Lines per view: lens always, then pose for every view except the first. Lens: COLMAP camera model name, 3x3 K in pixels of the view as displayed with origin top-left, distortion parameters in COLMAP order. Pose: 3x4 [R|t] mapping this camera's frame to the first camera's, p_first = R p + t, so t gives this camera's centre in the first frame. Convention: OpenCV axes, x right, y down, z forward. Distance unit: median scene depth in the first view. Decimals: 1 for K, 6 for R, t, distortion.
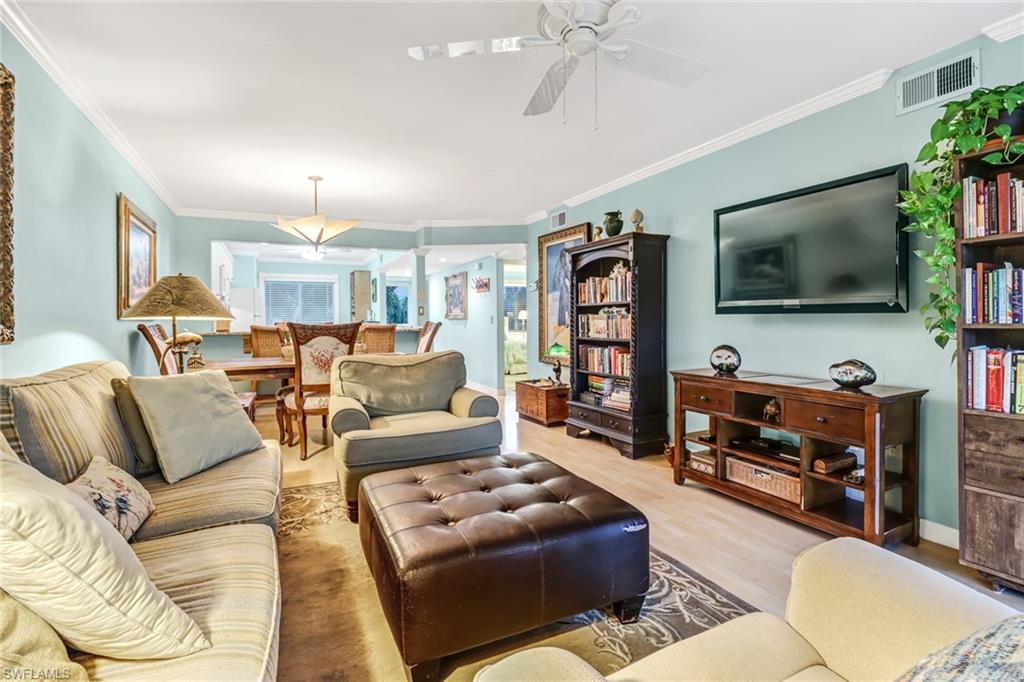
lens RADIAL K [[477.9, 0, 509.3], [0, 477.9, 315.2], [0, 0, 1]] dist [0.000086, -0.000060]
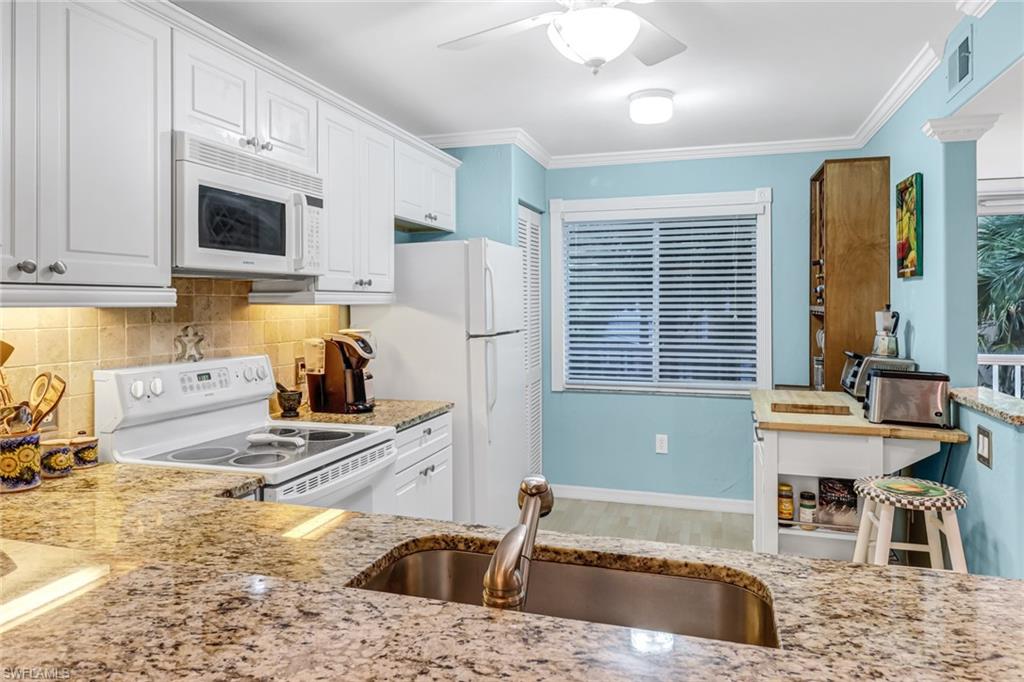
lens RADIAL K [[678.4, 0, 488.2], [0, 678.4, 324.8], [0, 0, 1]] dist [-0.010708, 0.000944]
pose [[0.715979, 0.033654, -0.697310, -0.616619], [0.000024, 0.998836, 0.048231, -0.062277], [0.698122, -0.034549, 0.715145, 1.864208]]
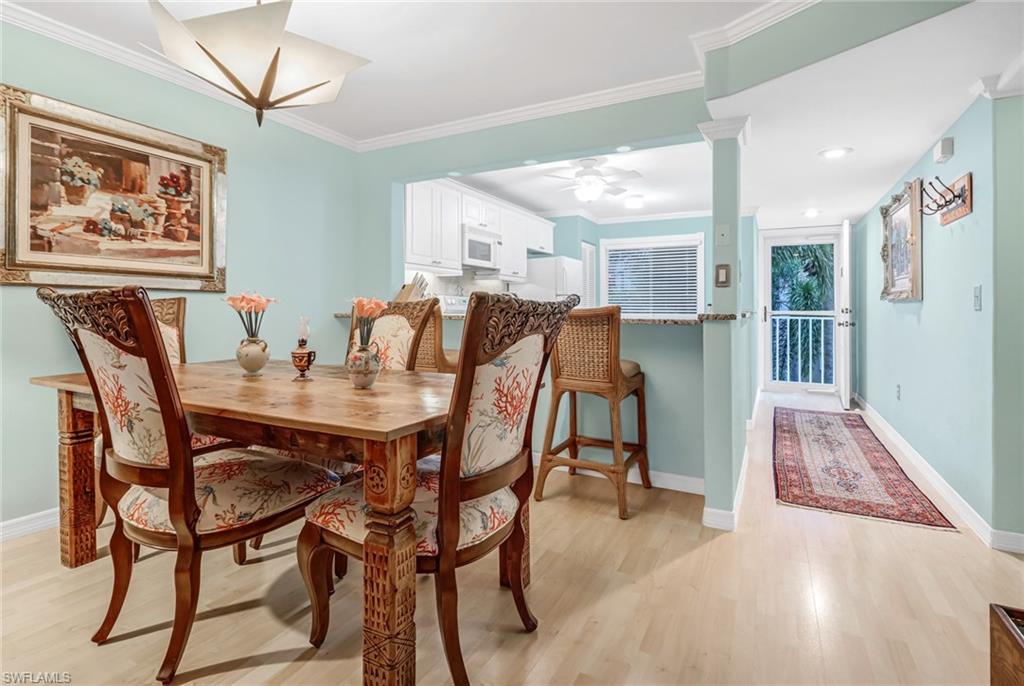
lens RADIAL K [[497.8, 0, 516.8], [0, 497.8, 307.2], [0, 0, 1]] dist [0.001148, -0.013519]
pose [[0.601115, 0.015503, -0.799012, 0.105316], [-0.007061, 0.999876, 0.014088, 0.029755], [0.799131, -0.002827, 0.601150, 1.294295]]
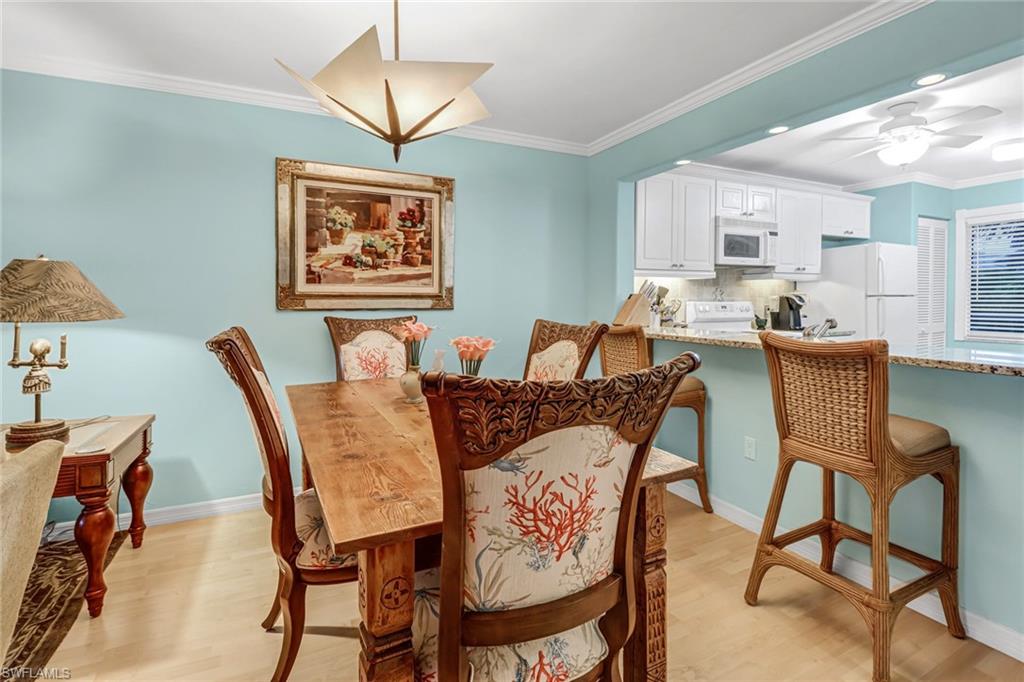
lens RADIAL K [[487.5, 0, 510.8], [0, 487.5, 306.3], [0, 0, 1]] dist [0.003395, -0.012964]
pose [[0.014444, 0.029460, -0.999462, 0.036004], [0.014706, 0.999451, 0.029672, -0.018865], [0.999788, -0.015126, 0.014003, 1.542039]]
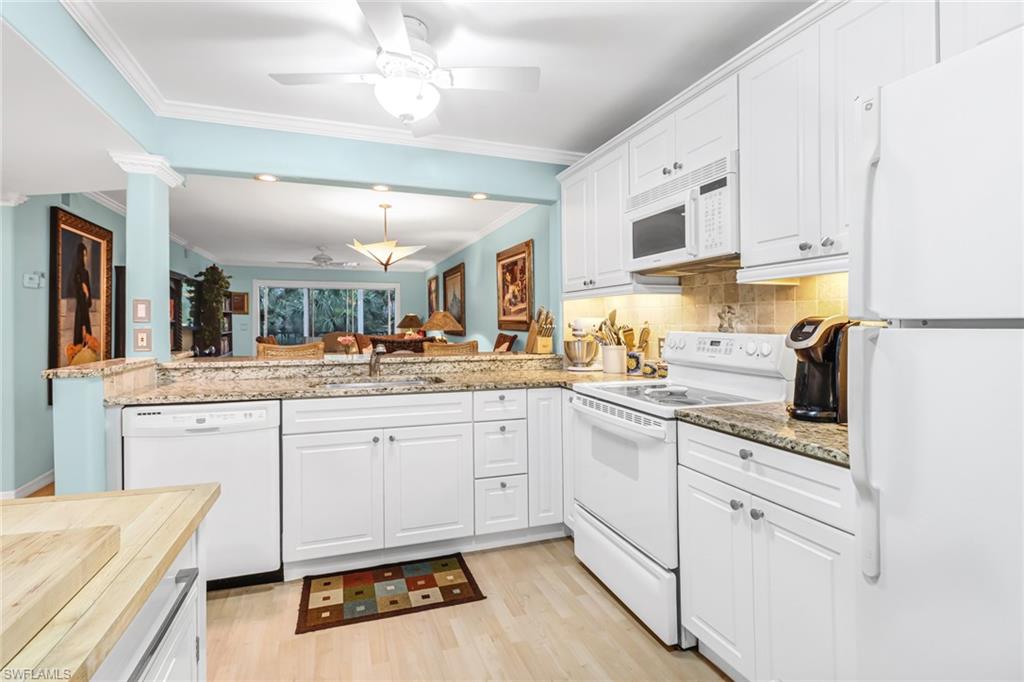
lens RADIAL K [[493.6, 0, 509.3], [0, 493.6, 328.1], [0, 0, 1]] dist [0.001894, 0.000245]
pose [[-0.993105, 0.013399, 0.116462, -1.178474], [0.013307, 0.999910, -0.001564, 0.009929], [-0.116472, -0.000004, -0.993194, 3.009645]]
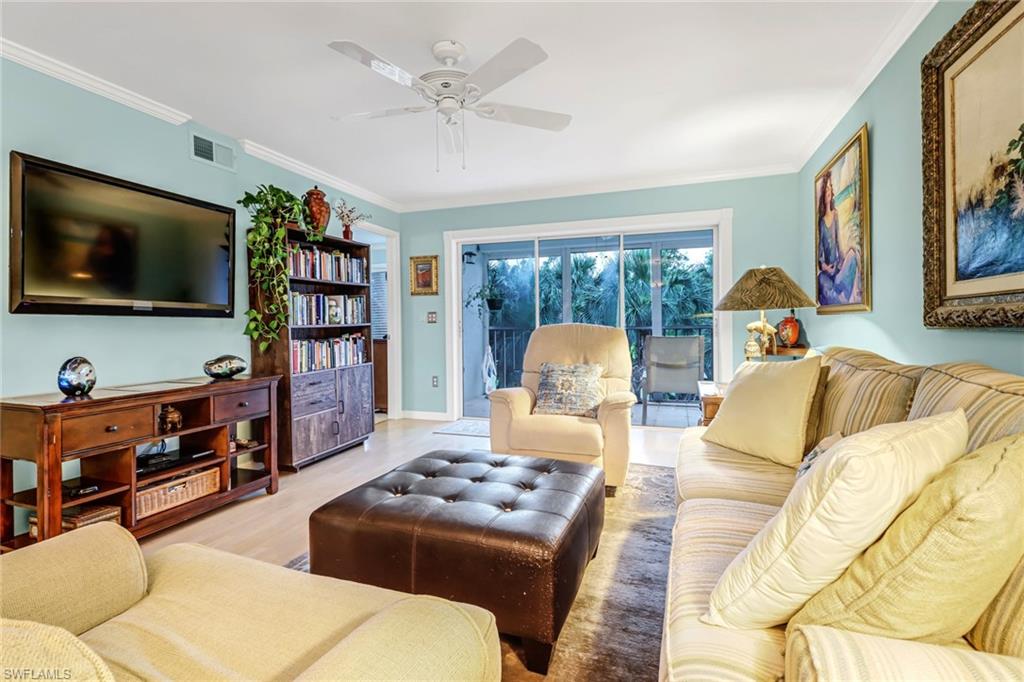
lens RADIAL K [[493.6, 0, 509.3], [0, 493.6, 328.1], [0, 0, 1]] dist [0.001894, 0.000245]
pose [[-0.714455, 0.016249, 0.699493, -0.533405], [0.011278, 0.999868, -0.011706, 0.035530], [-0.699591, -0.000474, -0.714544, 1.077433]]
